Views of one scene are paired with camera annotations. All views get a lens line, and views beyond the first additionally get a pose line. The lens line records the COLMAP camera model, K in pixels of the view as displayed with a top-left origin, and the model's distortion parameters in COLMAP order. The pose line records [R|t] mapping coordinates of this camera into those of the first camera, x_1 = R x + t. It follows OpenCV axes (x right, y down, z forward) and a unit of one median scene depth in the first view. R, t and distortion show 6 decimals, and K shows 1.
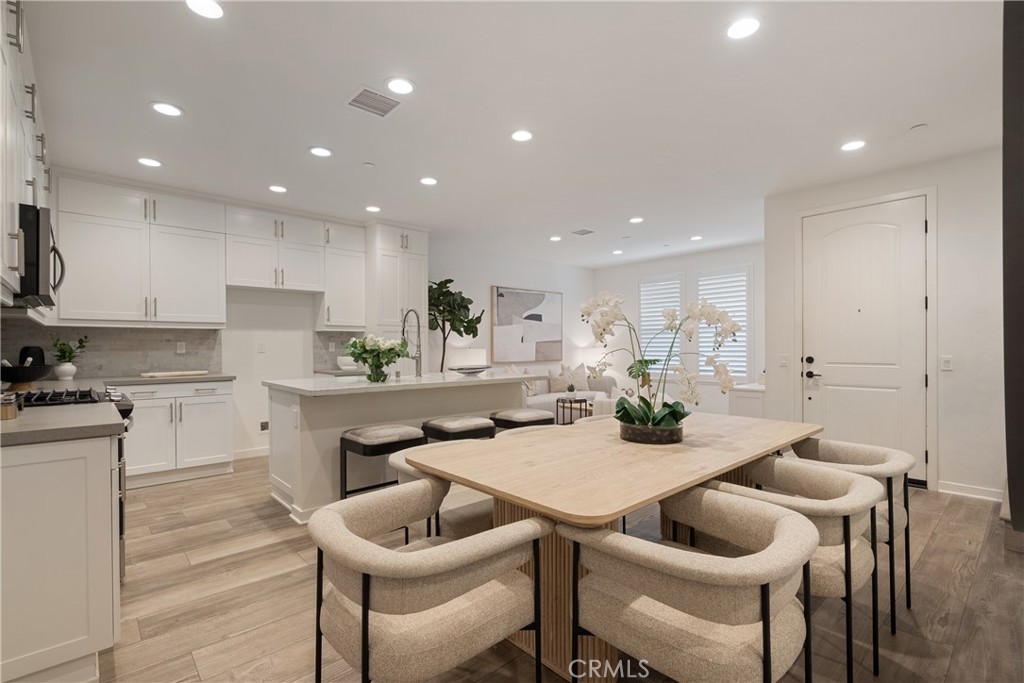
lens RADIAL K [[474.0, 0, 516.5], [0, 474.0, 342.4], [0, 0, 1]] dist [-0.001302, -0.000101]
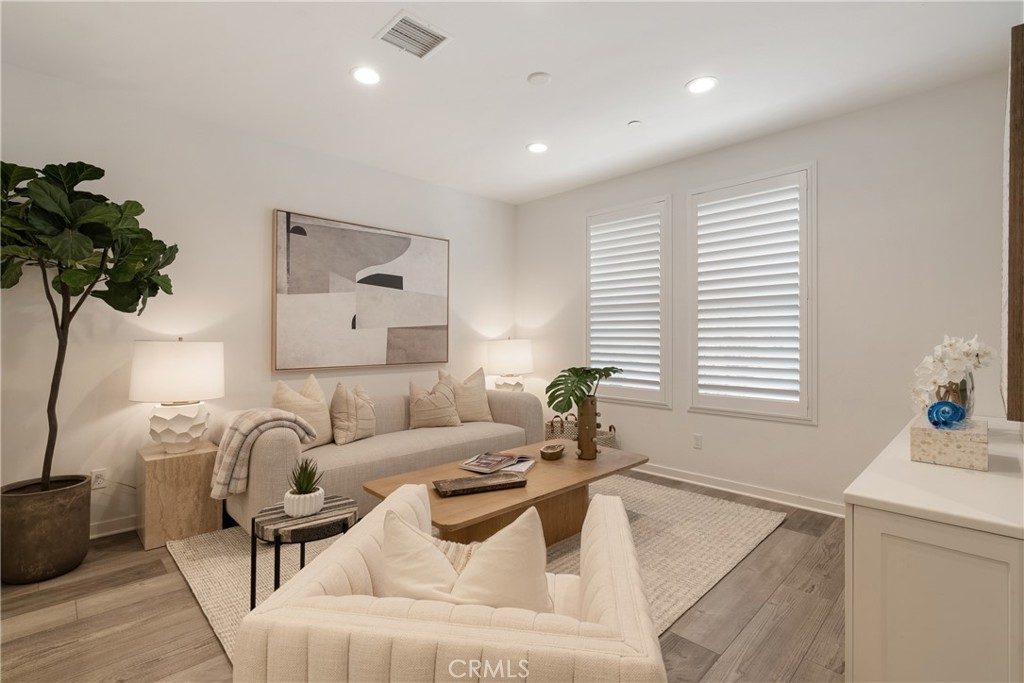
lens RADIAL K [[470.6, 0, 515.8], [0, 470.6, 331.5], [0, 0, 1]] dist [0.000383, 0.000154]
pose [[0.999149, 0.007570, 0.040551, 0.186389], [-0.007591, 0.999971, 0.000374, 0.001985], [-0.040547, -0.000681, 0.999177, 0.553077]]
